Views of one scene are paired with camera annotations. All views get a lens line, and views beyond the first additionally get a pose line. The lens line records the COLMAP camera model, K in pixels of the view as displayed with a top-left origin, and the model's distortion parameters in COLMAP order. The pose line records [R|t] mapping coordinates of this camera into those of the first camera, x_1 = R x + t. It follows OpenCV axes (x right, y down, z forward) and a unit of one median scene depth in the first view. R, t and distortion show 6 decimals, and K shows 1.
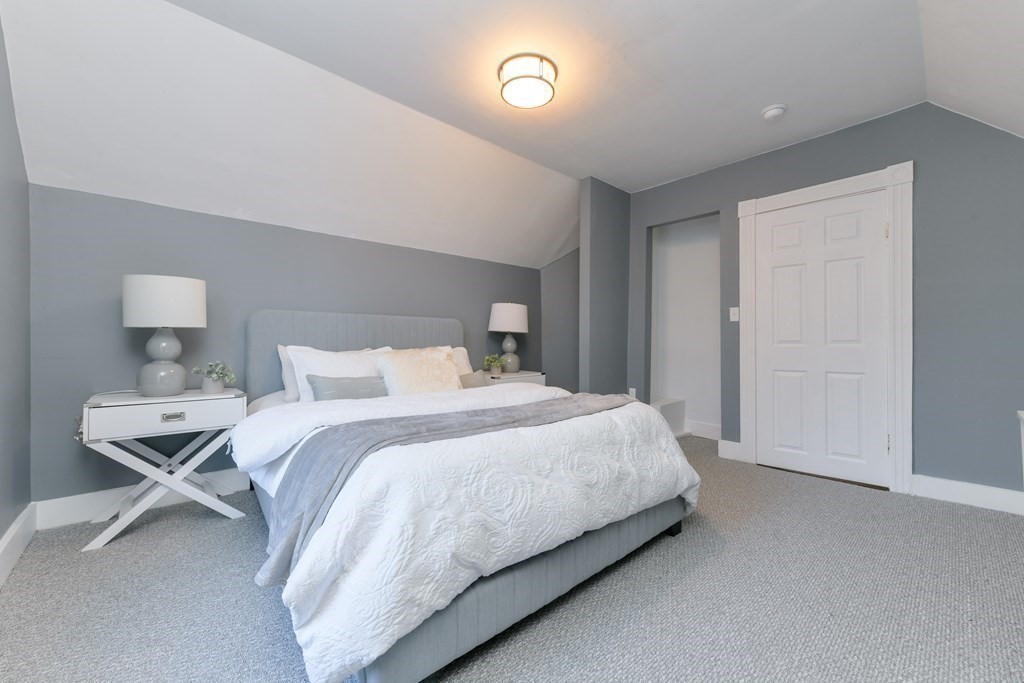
lens RADIAL K [[404.9, 0, 519.0], [0, 404.9, 340.5], [0, 0, 1]] dist [-0.000787, -0.000060]
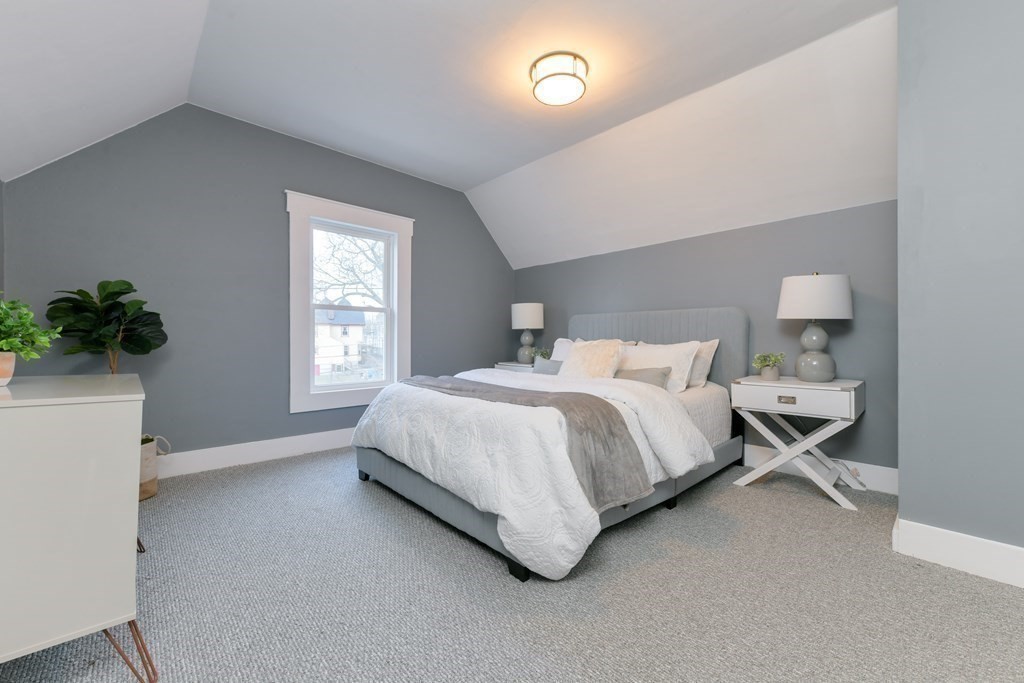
lens RADIAL K [[404.9, 0, 519.5], [0, 404.9, 341.6], [0, 0, 1]] dist [-0.000787, -0.000060]
pose [[0.024532, 0.012277, -0.999624, 0.798865], [0.013251, 0.999833, 0.012605, 0.001652], [0.999611, -0.013556, 0.024365, 0.667284]]
